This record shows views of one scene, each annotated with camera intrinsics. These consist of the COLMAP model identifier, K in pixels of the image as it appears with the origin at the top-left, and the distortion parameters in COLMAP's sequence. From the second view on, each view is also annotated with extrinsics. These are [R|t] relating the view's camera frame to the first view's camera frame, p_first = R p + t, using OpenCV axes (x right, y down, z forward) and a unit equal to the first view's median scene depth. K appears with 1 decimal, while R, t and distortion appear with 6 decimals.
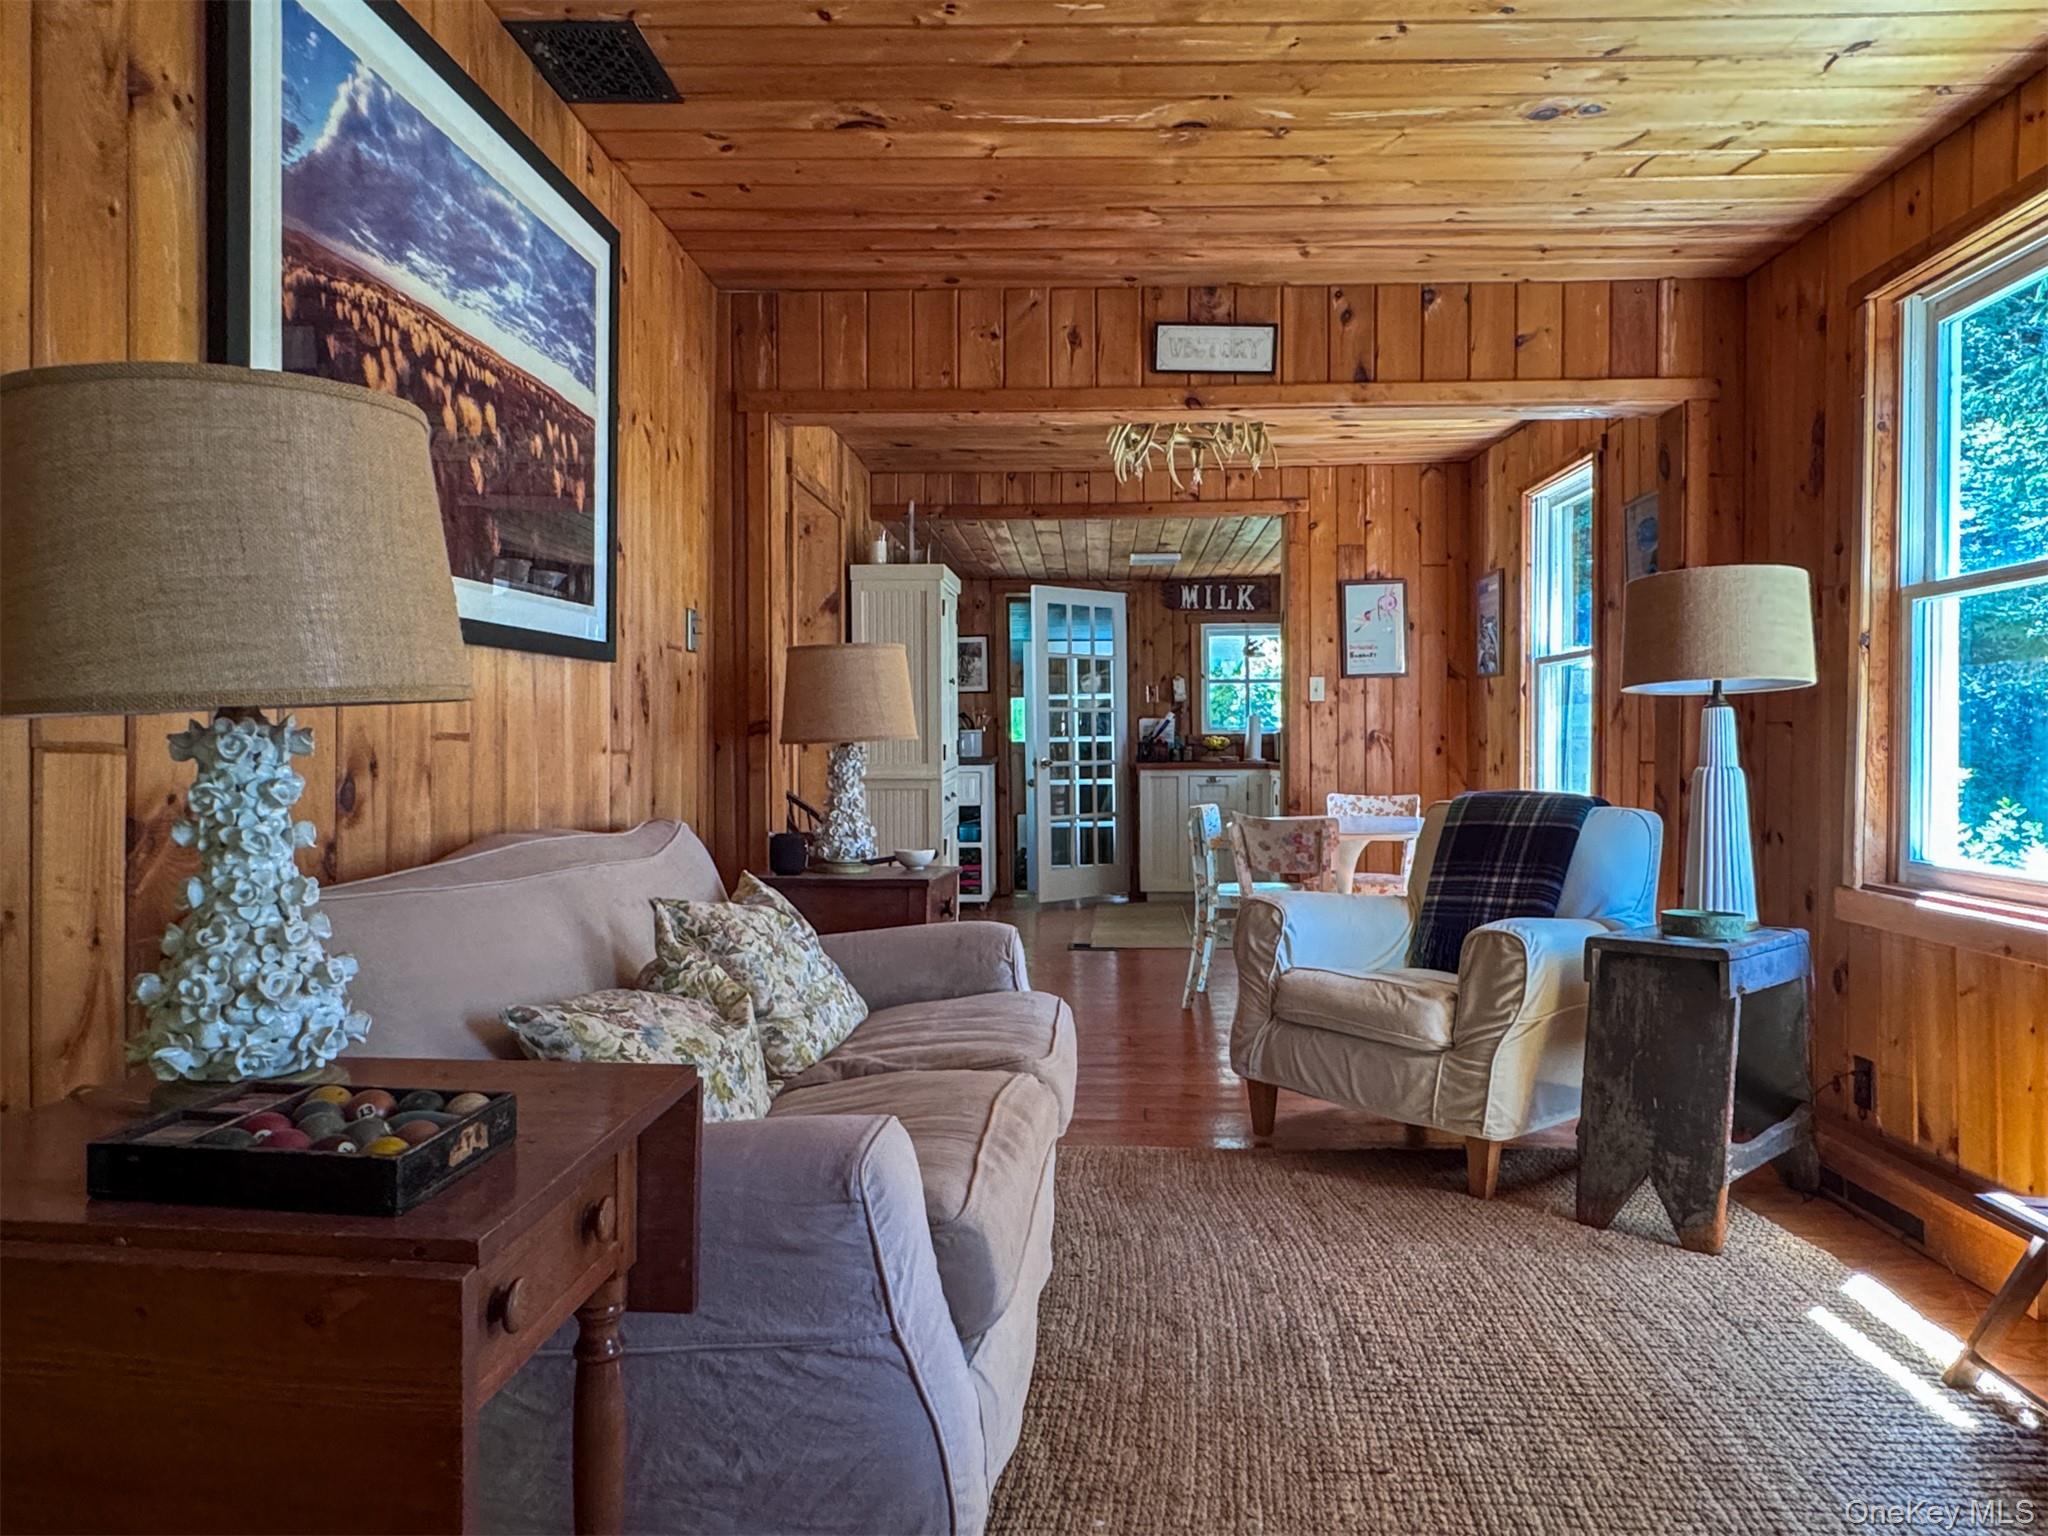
lens RADIAL K [[1305.4, 0, 1024.0], [0, 1305.4, 768.0], [0, 0, 1]] dist [-0.000574, 0.000288]
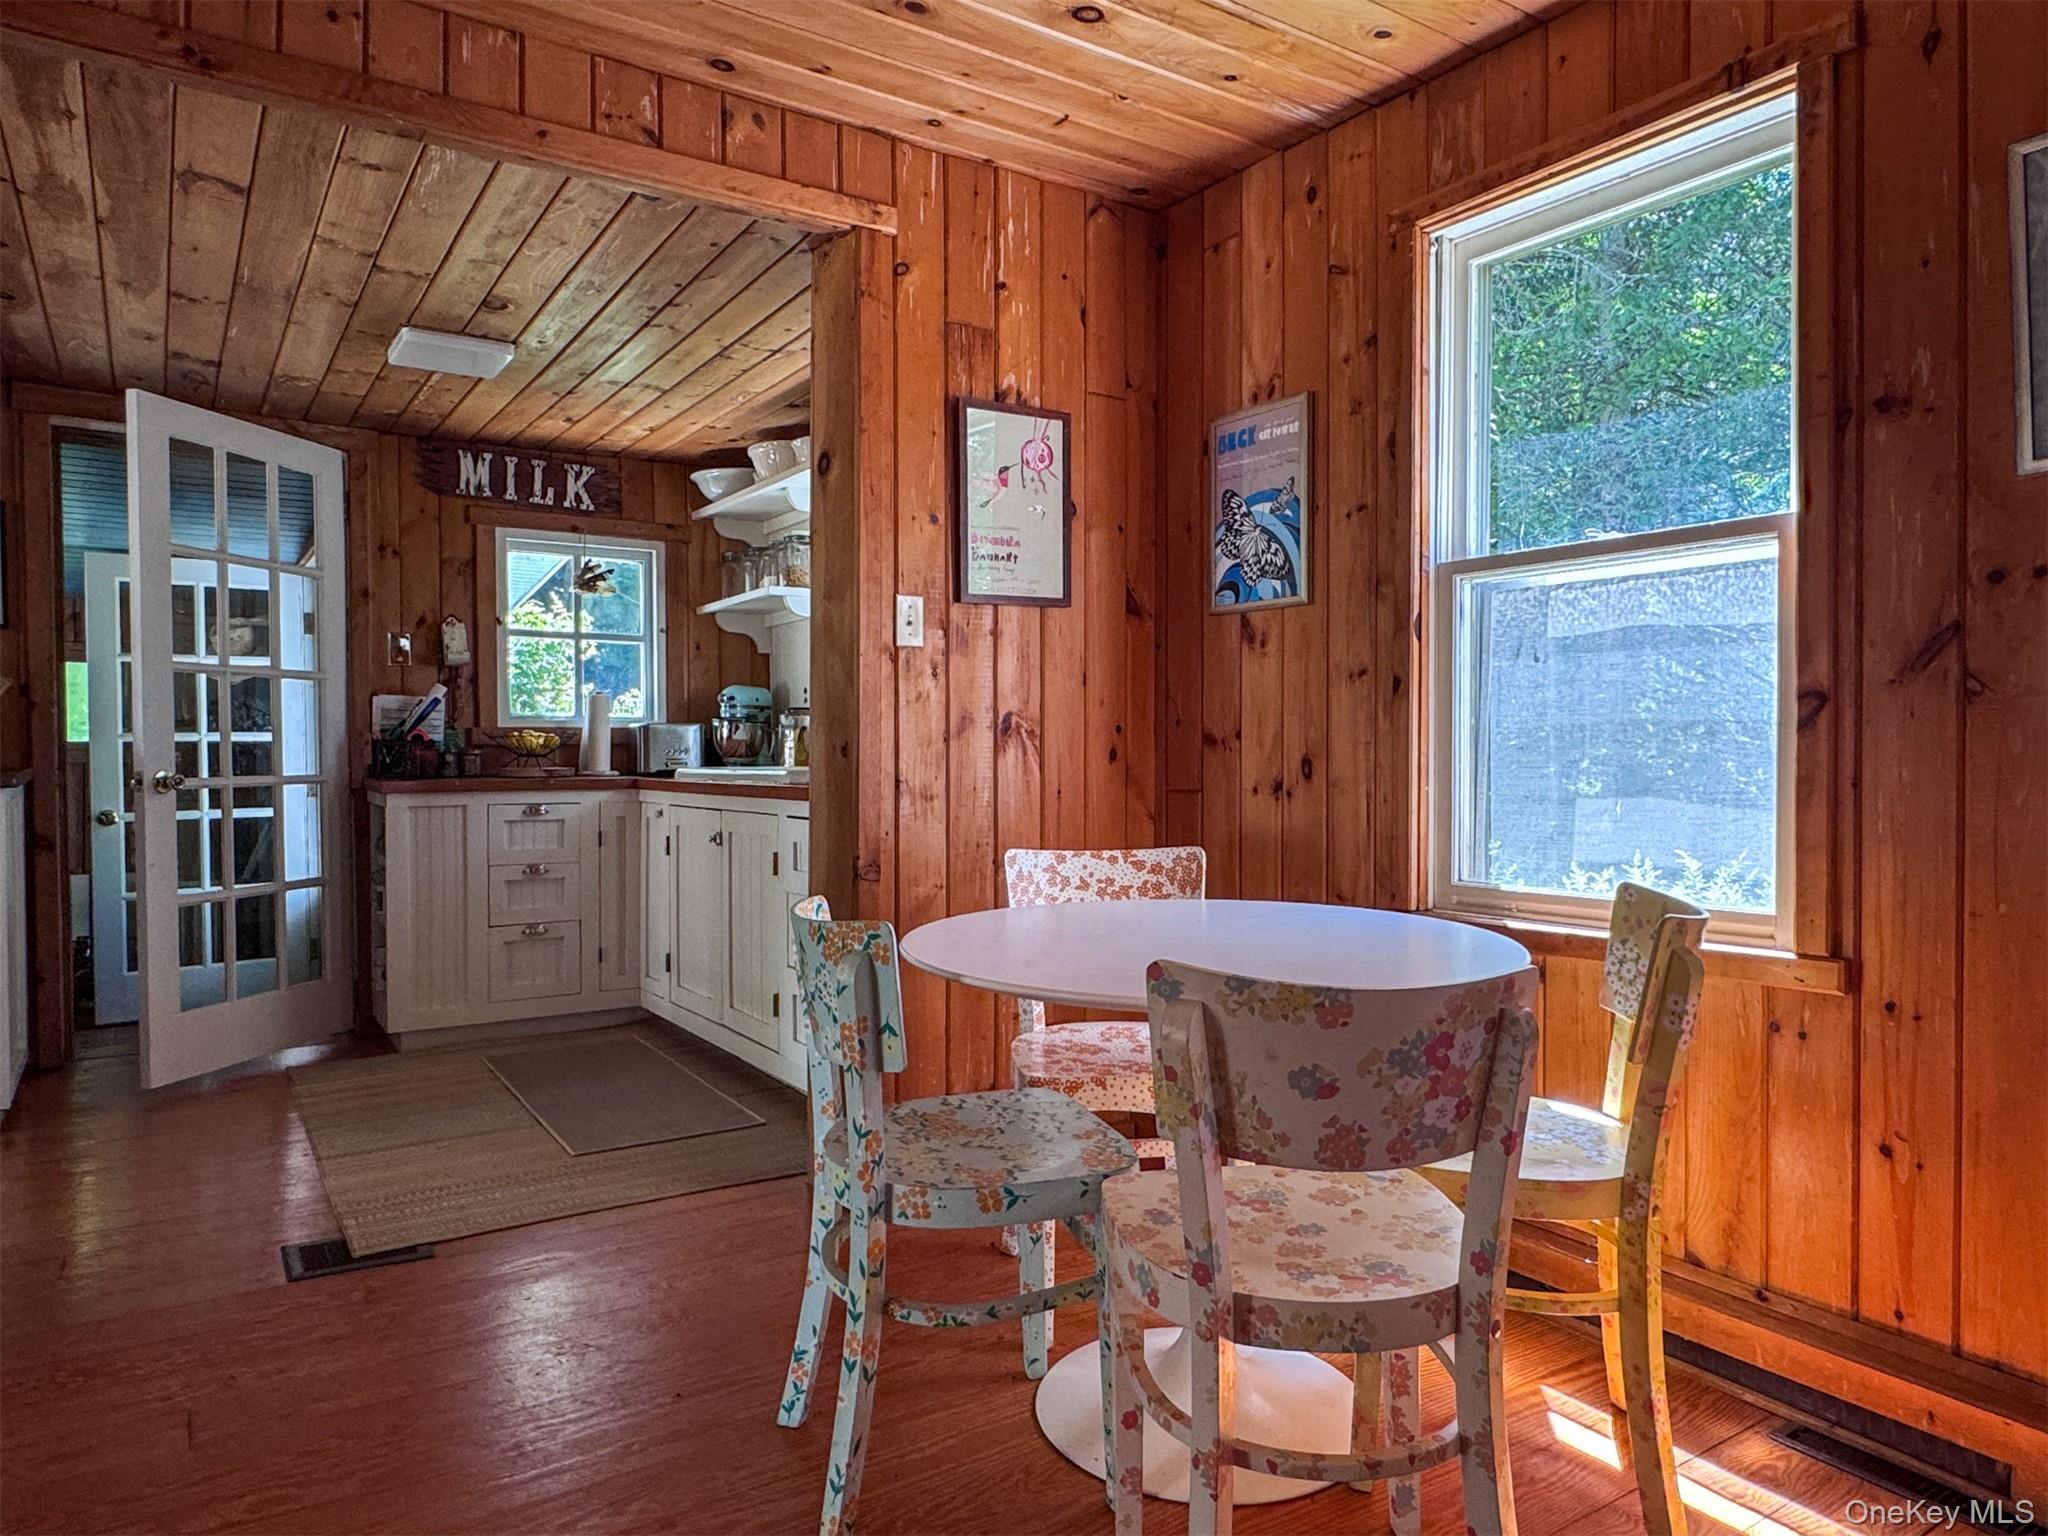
lens RADIAL K [[1305.4, 0, 1024.0], [0, 1305.4, 768.0], [0, 0, 1]] dist [-0.000574, 0.000288]
pose [[0.799287, -0.002356, 0.600945, -0.017937], [0.008143, 0.999943, -0.006911, -0.003244], [-0.600895, 0.010418, 0.799260, 0.458503]]
